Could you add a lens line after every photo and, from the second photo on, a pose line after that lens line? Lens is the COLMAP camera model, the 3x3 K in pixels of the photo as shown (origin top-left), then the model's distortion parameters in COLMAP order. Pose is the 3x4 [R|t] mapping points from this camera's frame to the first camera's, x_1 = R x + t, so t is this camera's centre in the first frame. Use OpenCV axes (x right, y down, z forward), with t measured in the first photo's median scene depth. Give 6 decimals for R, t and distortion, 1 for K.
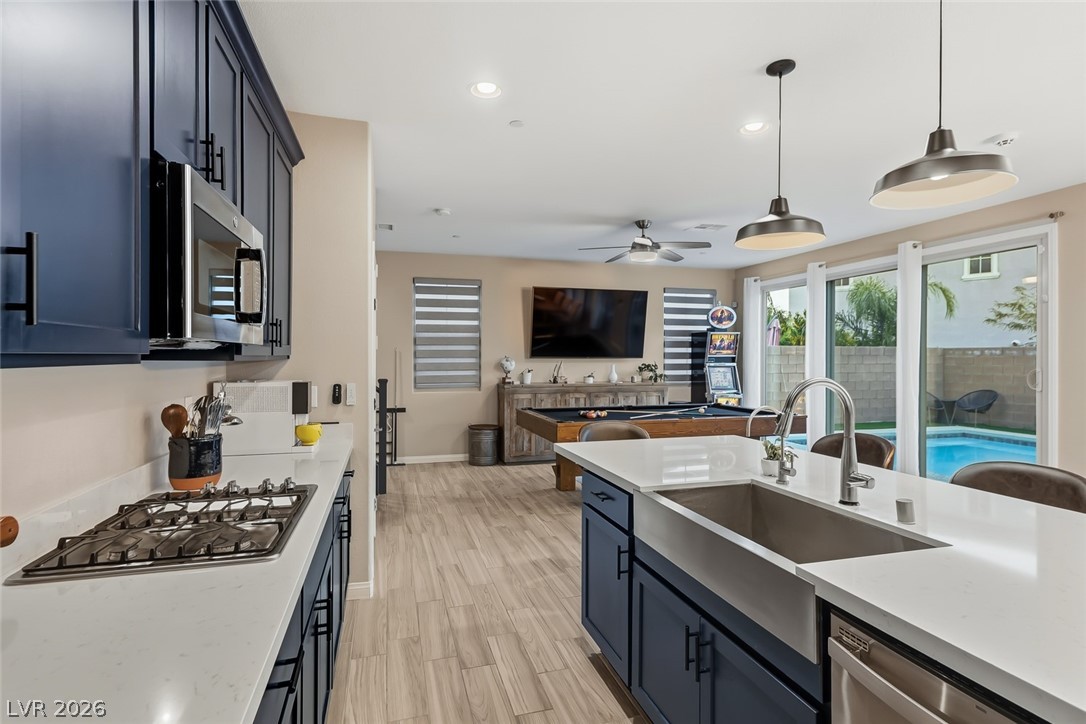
lens RADIAL K [[542.8, 0, 543.1], [0, 542.8, 354.9], [0, 0, 1]] dist [0.002986, 0.000075]
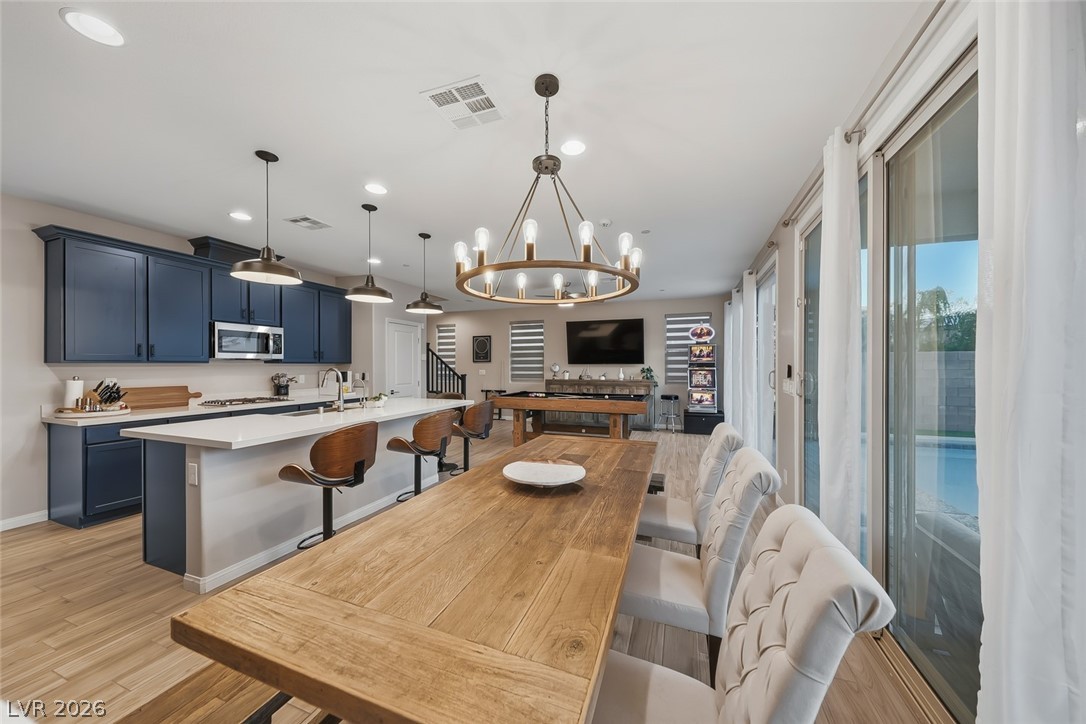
lens RADIAL K [[380.3, 0, 543.3], [0, 380.3, 363.9], [0, 0, 1]] dist [0.014316, -0.004697]
pose [[0.798454, -0.003368, -0.602047, 0.585424], [0.003751, 0.999993, -0.000619, 0.005521], [0.602045, -0.001764, 0.798460, 0.008532]]
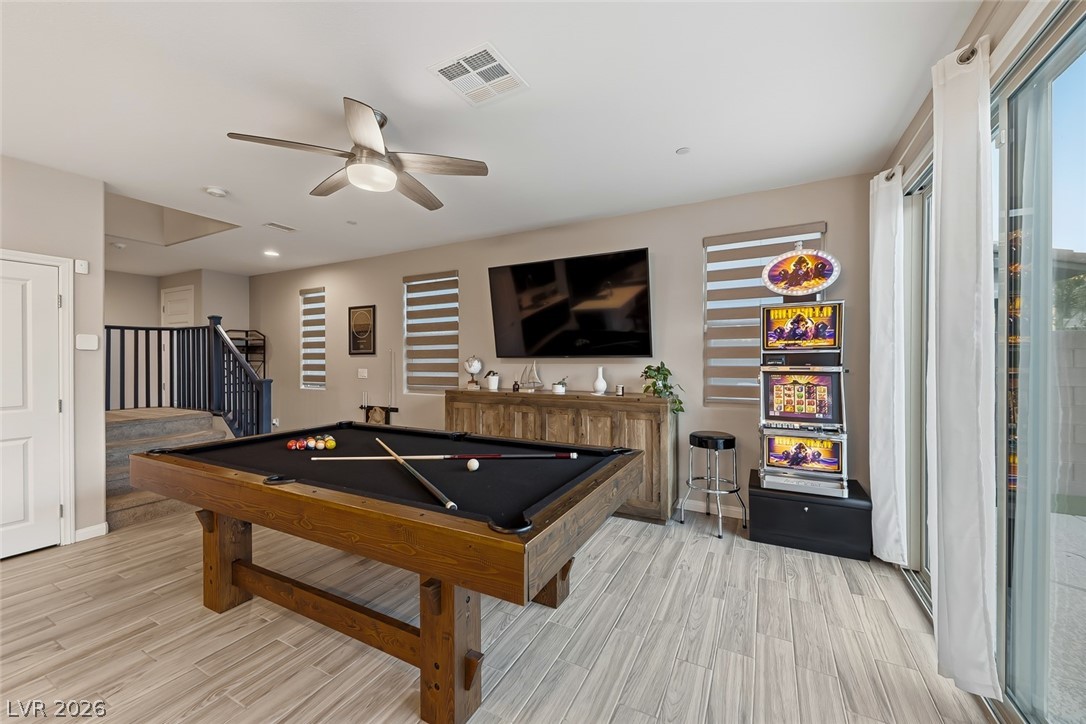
lens RADIAL K [[425.4, 0, 540.2], [0, 425.4, 359.3], [0, 0, 1]] dist [0.013161, -0.000199]
pose [[0.710644, -0.002453, -0.703547, 0.435396], [0.006223, 0.999977, 0.002799, 0.006466], [0.703524, -0.006367, 0.710643, 0.558725]]
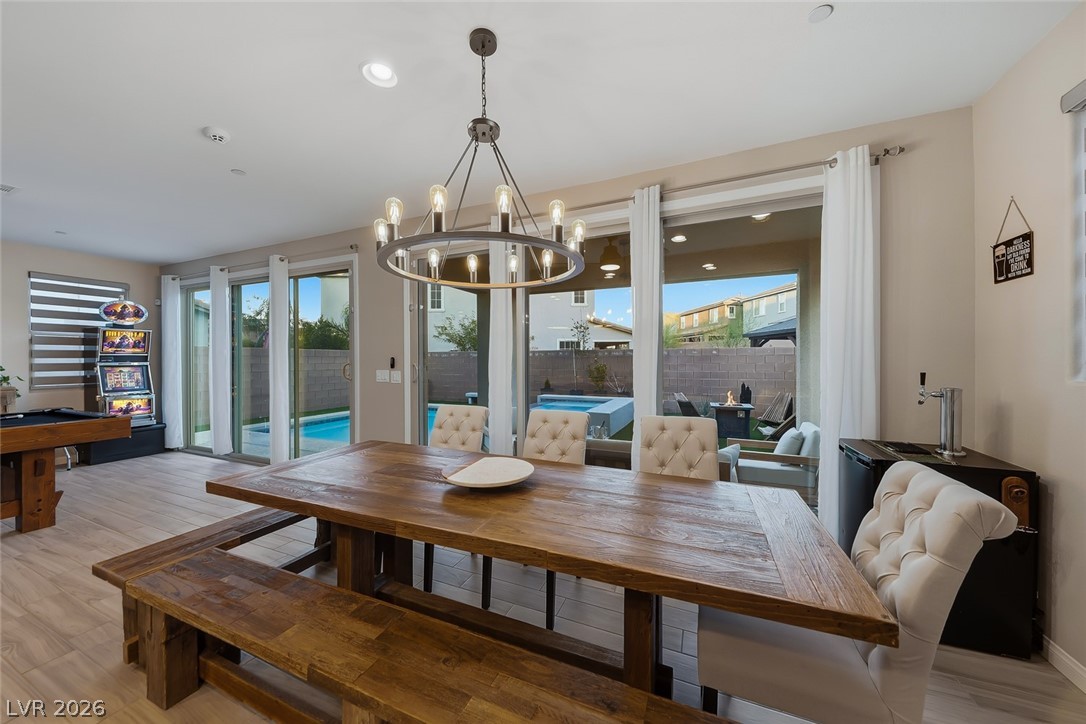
lens RADIAL K [[380.3, 0, 543.3], [0, 380.3, 363.9], [0, 0, 1]] dist [0.014316, -0.004697]
pose [[0.617241, -0.011481, 0.786690, 0.254595], [-0.001513, 0.999874, 0.015779, 0.006579], [-0.786772, -0.010930, 0.617146, 0.030905]]
